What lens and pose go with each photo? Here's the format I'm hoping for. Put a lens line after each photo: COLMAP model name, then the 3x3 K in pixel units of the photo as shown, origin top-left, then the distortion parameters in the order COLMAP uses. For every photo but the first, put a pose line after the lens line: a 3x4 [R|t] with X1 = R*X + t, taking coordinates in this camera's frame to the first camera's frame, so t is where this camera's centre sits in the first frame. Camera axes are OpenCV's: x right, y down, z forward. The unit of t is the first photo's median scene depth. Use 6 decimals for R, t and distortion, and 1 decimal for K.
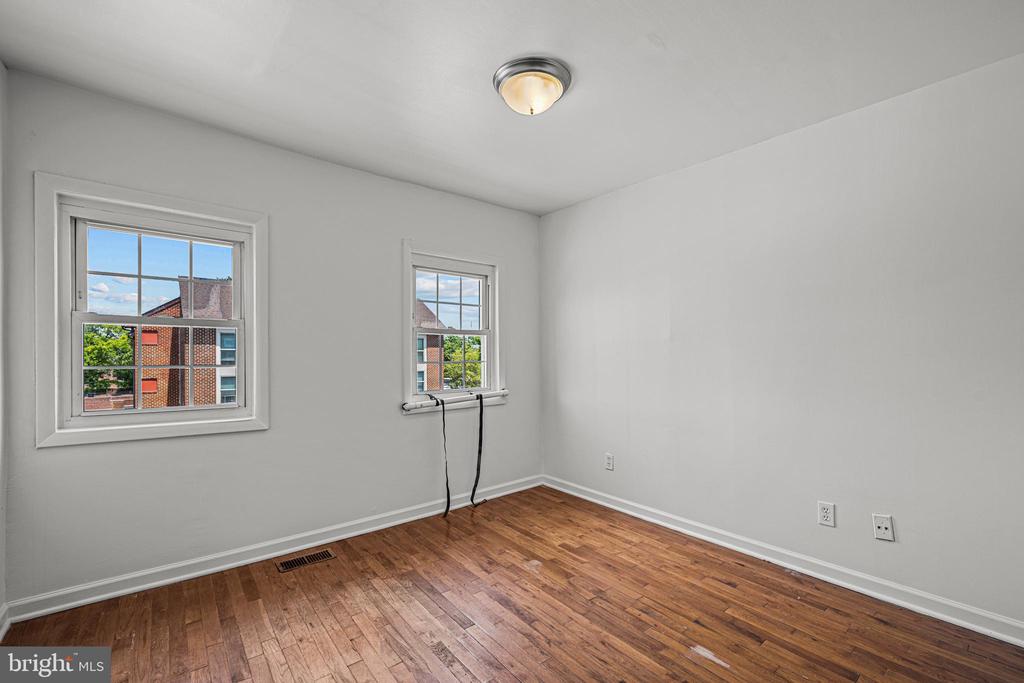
lens RADIAL K [[436.2, 0, 506.3], [0, 436.2, 342.4], [0, 0, 1]] dist [0.002223, -0.000284]
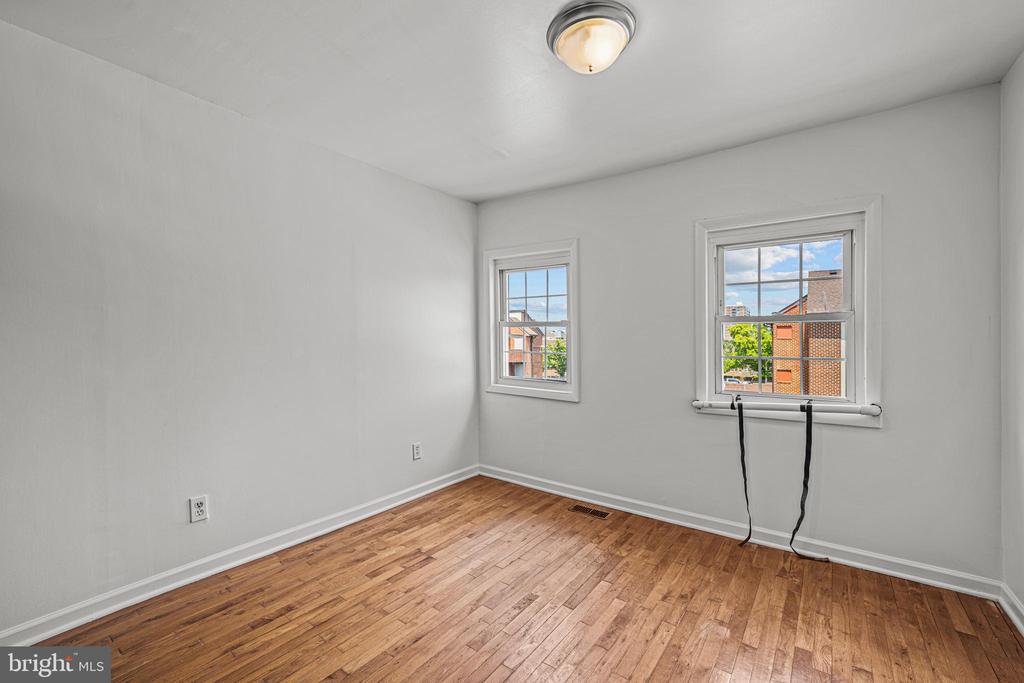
lens RADIAL K [[436.2, 0, 506.3], [0, 436.2, 342.4], [0, 0, 1]] dist [0.002223, -0.000284]
pose [[0.252593, 0.000245, -0.967572, 0.671494], [0.011040, 0.999934, 0.003135, 0.013021], [0.967510, -0.011473, 0.252574, 0.459548]]
